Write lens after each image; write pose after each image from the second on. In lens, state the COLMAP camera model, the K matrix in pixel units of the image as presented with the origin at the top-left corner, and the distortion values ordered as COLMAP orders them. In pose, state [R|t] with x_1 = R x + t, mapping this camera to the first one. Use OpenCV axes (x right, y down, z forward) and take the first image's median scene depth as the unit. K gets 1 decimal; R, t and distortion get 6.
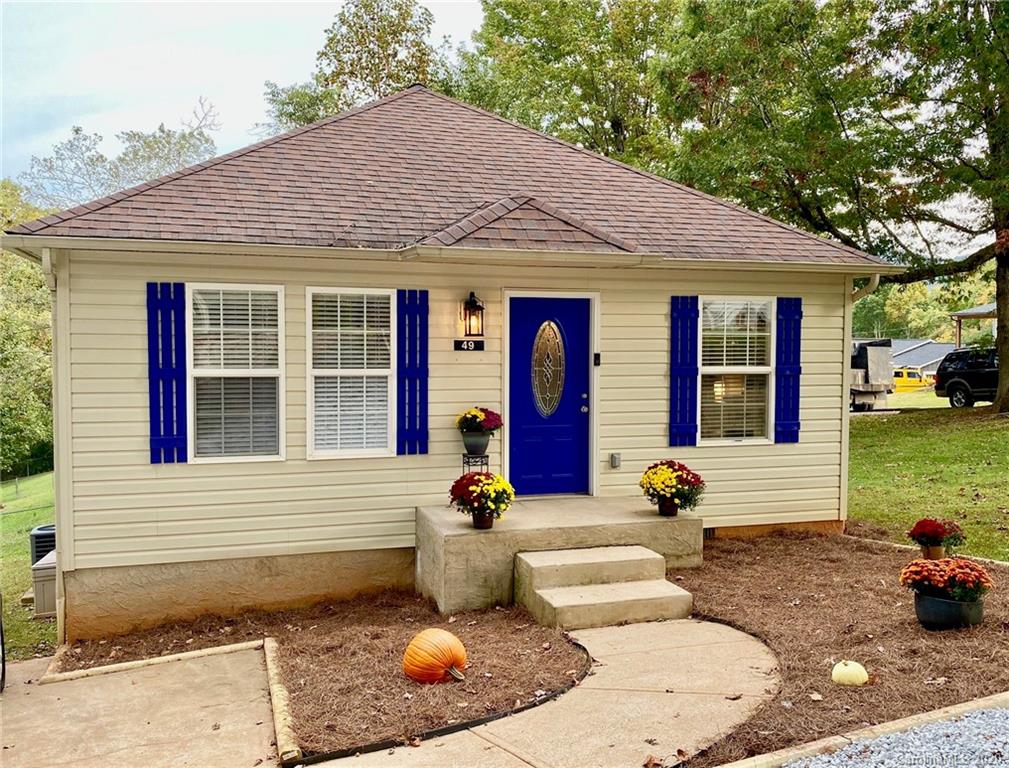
lens RADIAL K [[934.6, 0, 507.0], [0, 934.6, 386.2], [0, 0, 1]] dist [0.032322, -0.068185]
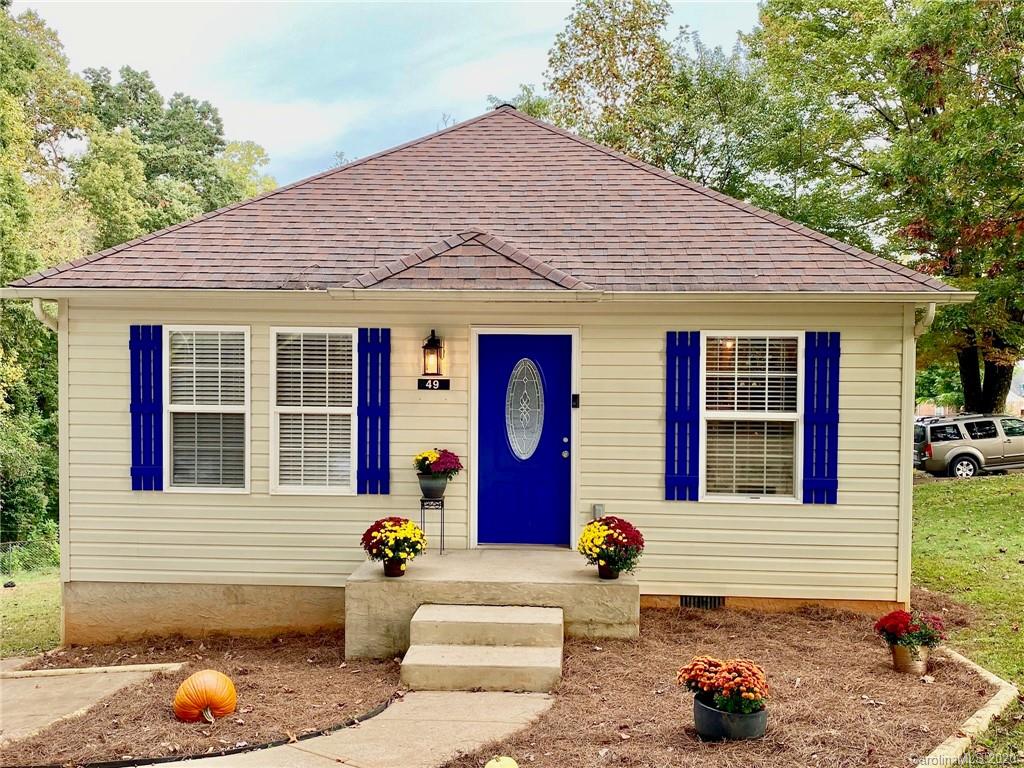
lens RADIAL K [[1032.6, 0, 503.9], [0, 1032.6, 377.1], [0, 0, 1]] dist [0.019584, 0.000000]
pose [[0.929073, 0.014737, -0.369602, 0.447153], [-0.022751, 0.999591, -0.017334, -0.036502], [0.369195, 0.024514, 0.929028, 0.032077]]
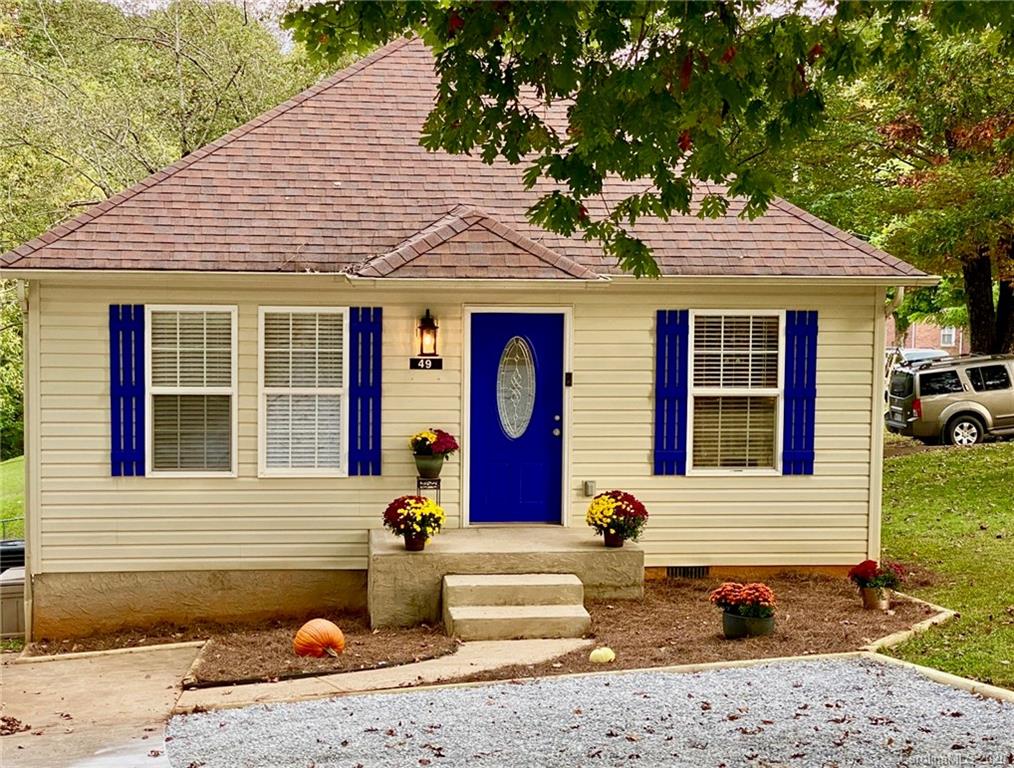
lens RADIAL K [[2070.0, 0, 513.3], [0, 2070.0, 390.8], [0, 0, 1]] dist [0.073133, 0.000000]
pose [[0.981640, 0.025755, -0.188997, 0.476767], [-0.017778, 0.998883, 0.043783, -0.117264], [0.189914, -0.039620, 0.981001, -1.138628]]
